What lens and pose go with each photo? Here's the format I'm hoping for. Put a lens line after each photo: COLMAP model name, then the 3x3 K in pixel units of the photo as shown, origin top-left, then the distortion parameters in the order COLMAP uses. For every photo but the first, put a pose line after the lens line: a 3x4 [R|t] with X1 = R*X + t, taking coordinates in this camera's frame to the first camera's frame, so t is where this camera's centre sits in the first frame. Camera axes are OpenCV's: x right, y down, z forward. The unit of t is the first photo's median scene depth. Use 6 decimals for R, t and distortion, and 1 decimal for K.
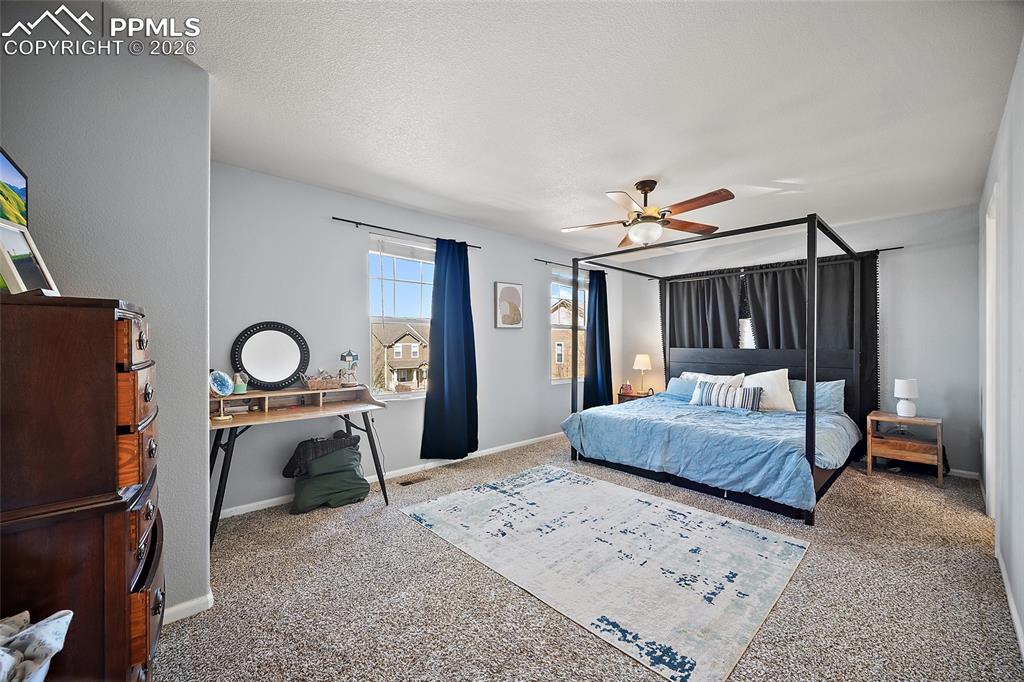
lens RADIAL K [[406.9, 0, 508.3], [0, 406.9, 340.6], [0, 0, 1]] dist [-0.008200, 0.001385]
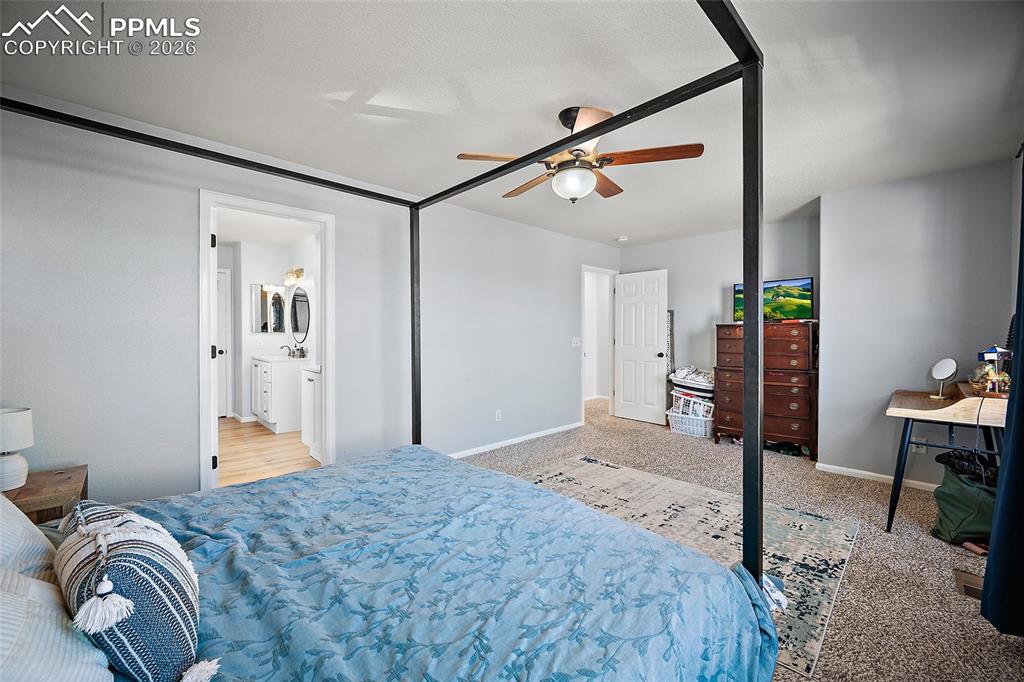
lens RADIAL K [[406.9, 0, 512.3], [0, 406.9, 339.7], [0, 0, 1]] dist [-0.008200, 0.001385]
pose [[-0.999650, -0.001234, -0.026413, 0.446201], [-0.001648, 0.999876, 0.015643, 0.003545], [0.026391, 0.015681, -0.999529, 1.648237]]
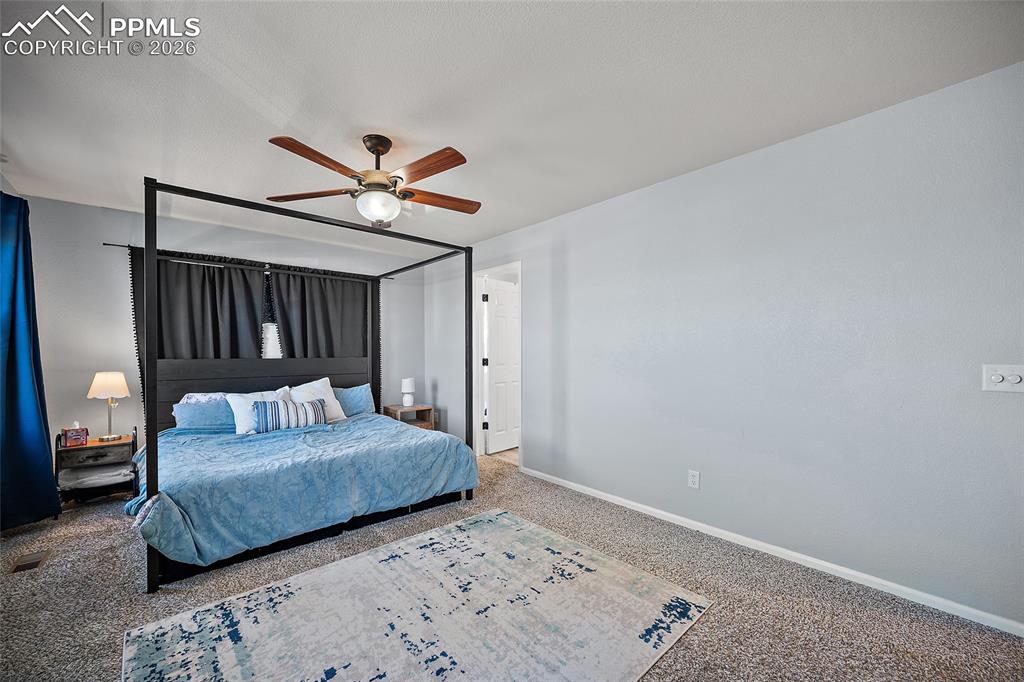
lens RADIAL K [[406.9, 0, 504.3], [0, 406.9, 356.8], [0, 0, 1]] dist [-0.008200, 0.001385]
pose [[0.023660, -0.018461, 0.999550, -0.400301], [-0.004711, 0.999816, 0.018578, -0.002587], [-0.999709, -0.005149, 0.023569, 0.716890]]
